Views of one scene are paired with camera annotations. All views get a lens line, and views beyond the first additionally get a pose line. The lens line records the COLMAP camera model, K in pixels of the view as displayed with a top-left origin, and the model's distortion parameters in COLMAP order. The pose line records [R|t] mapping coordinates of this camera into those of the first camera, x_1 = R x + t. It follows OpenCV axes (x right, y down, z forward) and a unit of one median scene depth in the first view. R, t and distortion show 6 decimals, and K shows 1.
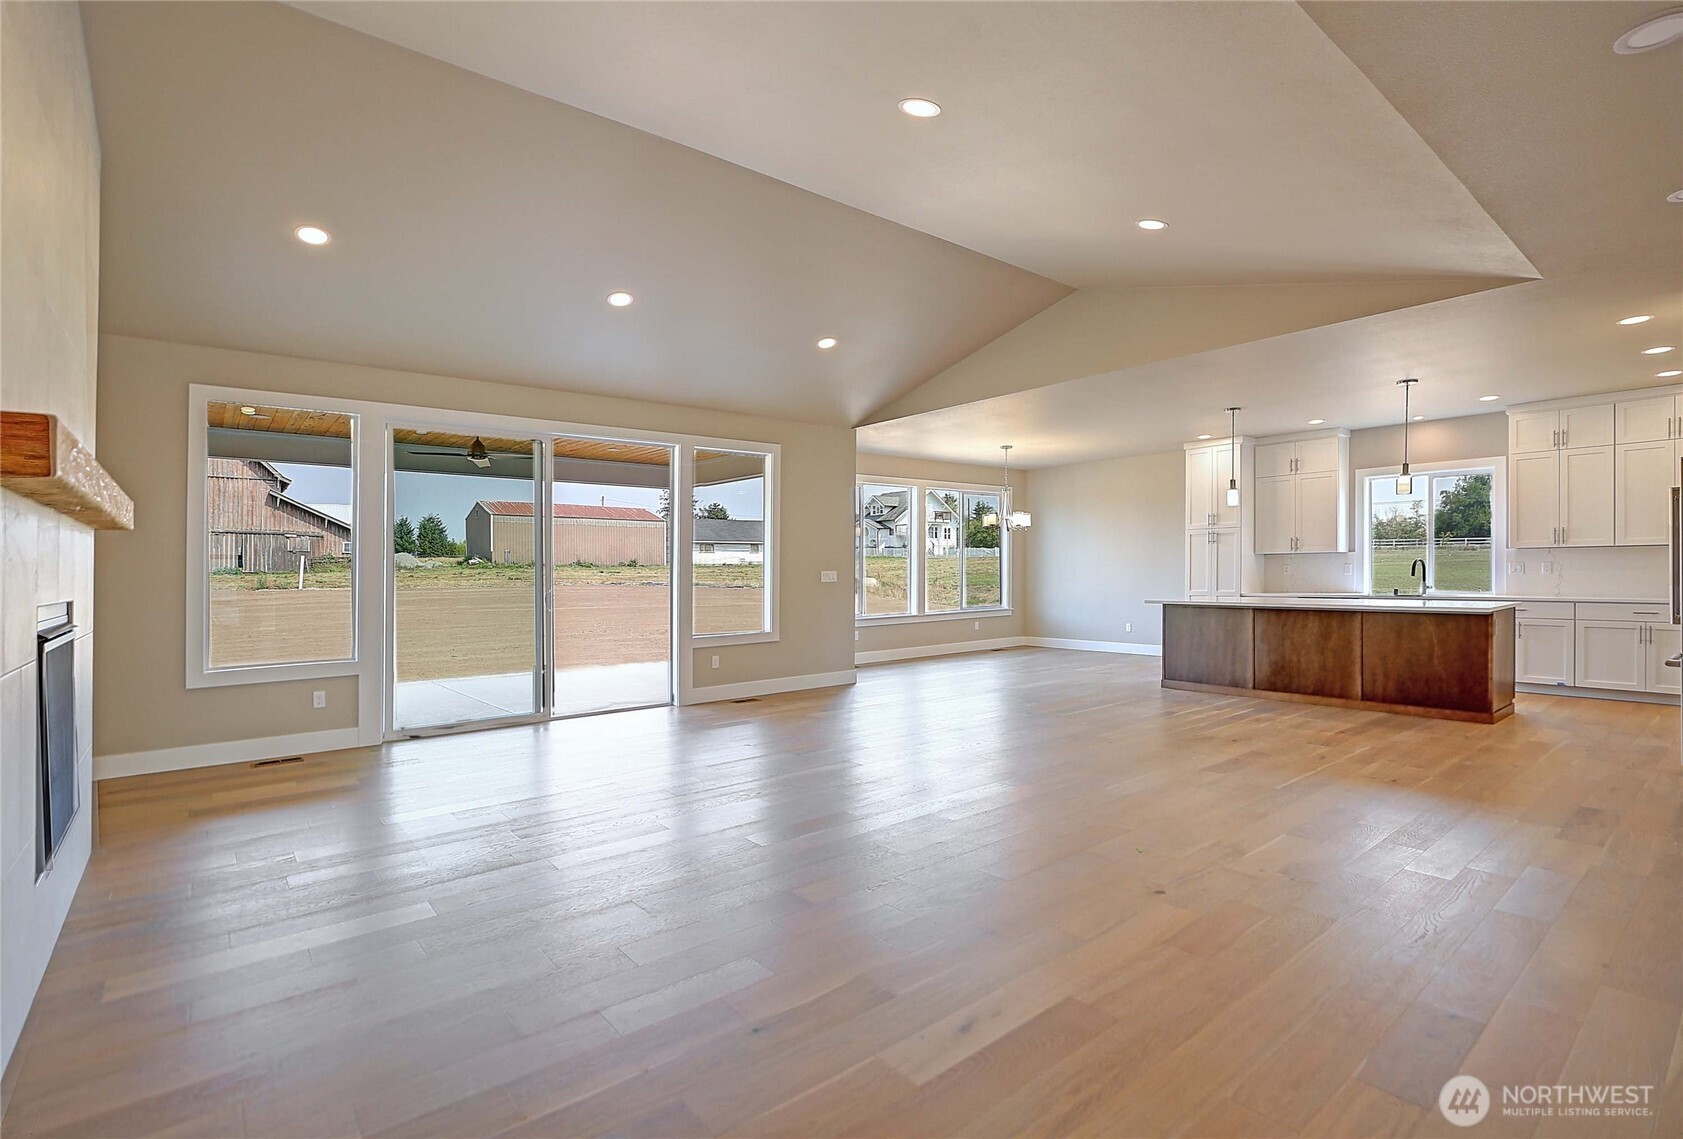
lens RADIAL K [[798.2, 0, 863.4], [0, 798.2, 572.6], [0, 0, 1]] dist [0.002271, 0.000866]
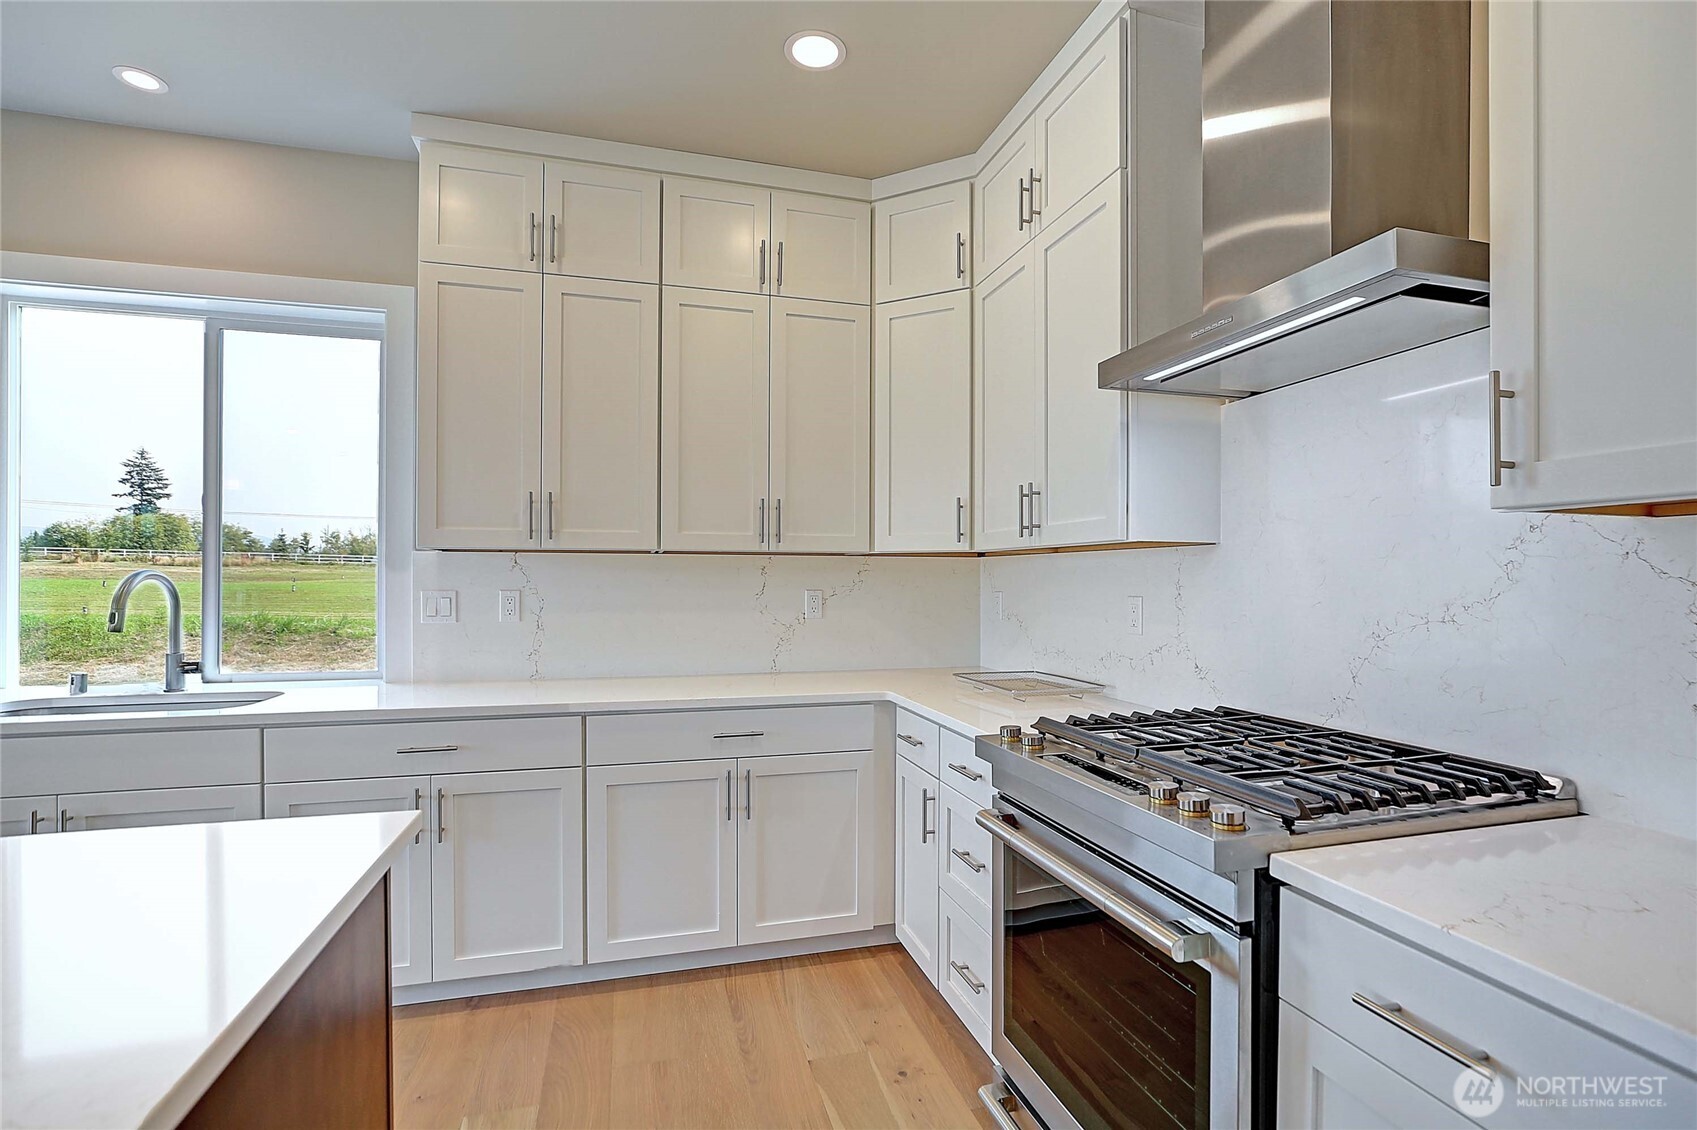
lens RADIAL K [[796.6, 0, 860.5], [0, 796.6, 581.8], [0, 0, 1]] dist [-0.037930, 0.016981]
pose [[0.393521, 0.009810, 0.919263, 0.617041], [-0.000982, 0.999947, -0.010251, -0.014059], [-0.919315, 0.003132, 0.393509, 0.746988]]
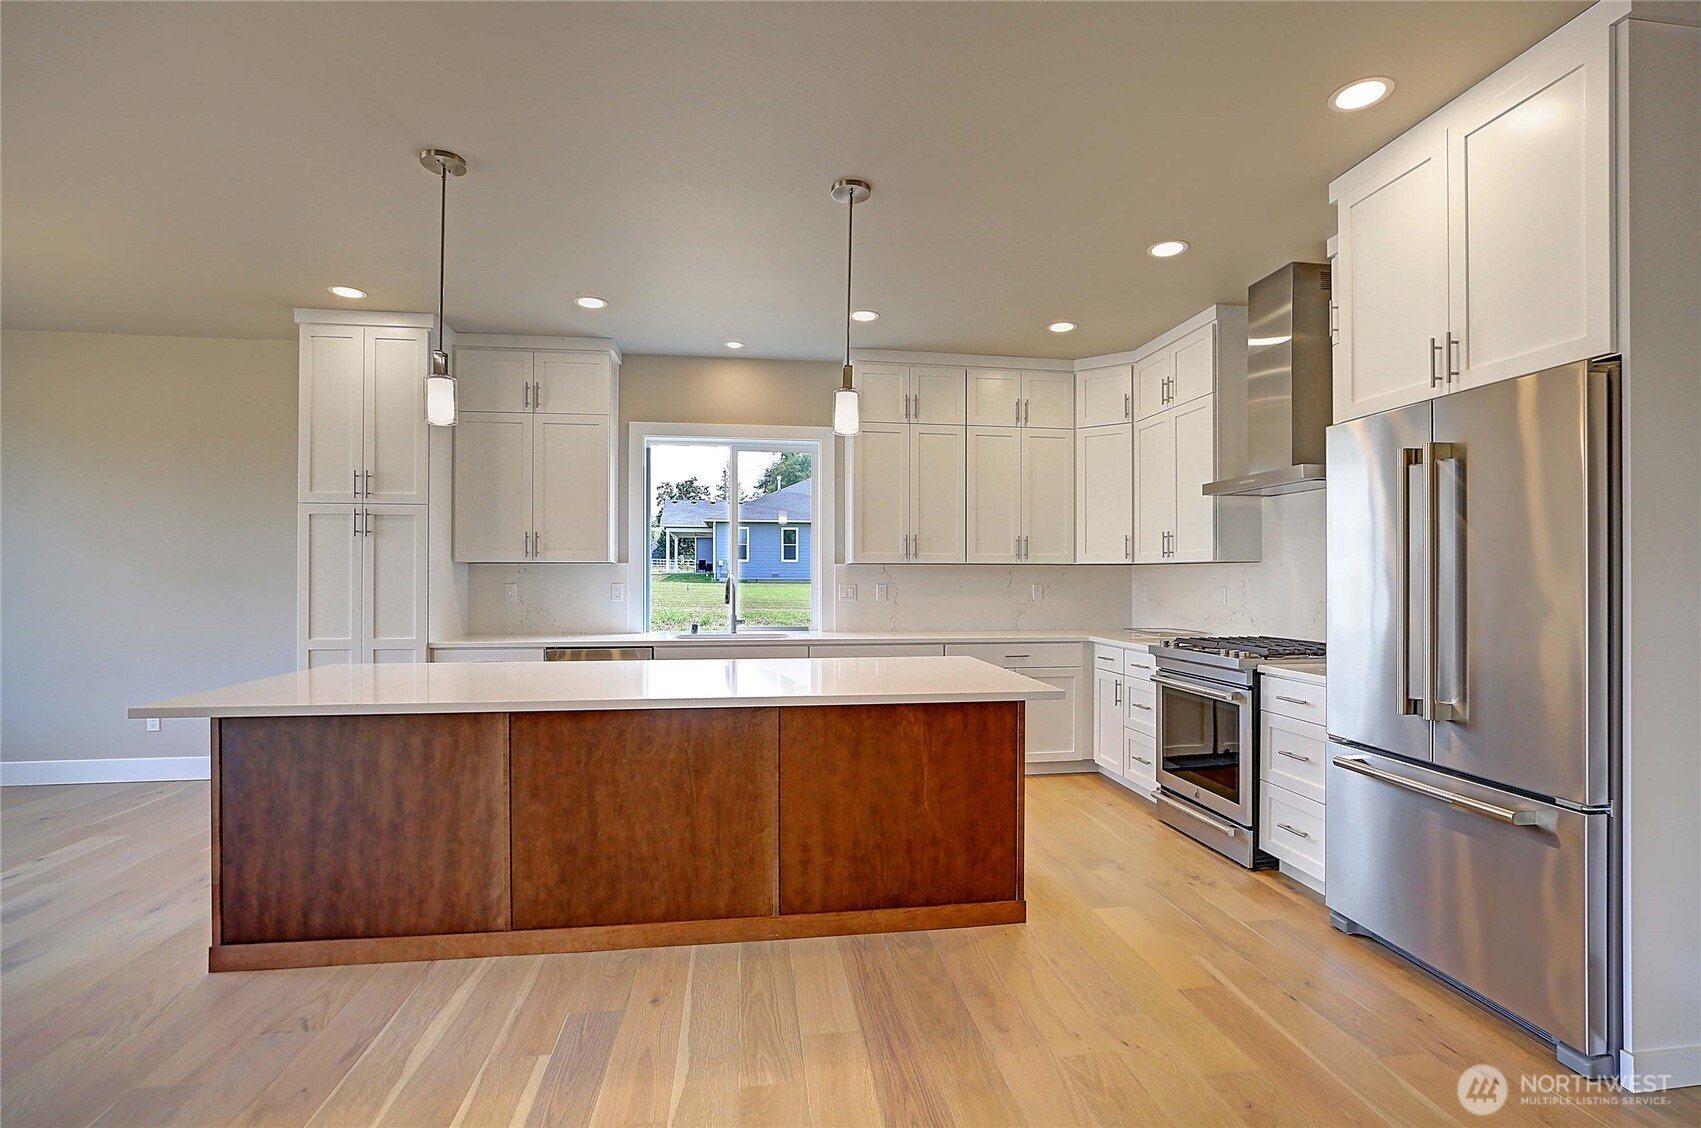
lens RADIAL K [[771.0, 0, 860.7], [0, 771.0, 576.5], [0, 0, 1]] dist [-0.035445, 0.009936]
pose [[0.514846, 0.015075, 0.857150, 0.279617], [-0.002521, 0.999868, -0.016070, -0.009377], [-0.857279, 0.006113, 0.514816, 0.703977]]
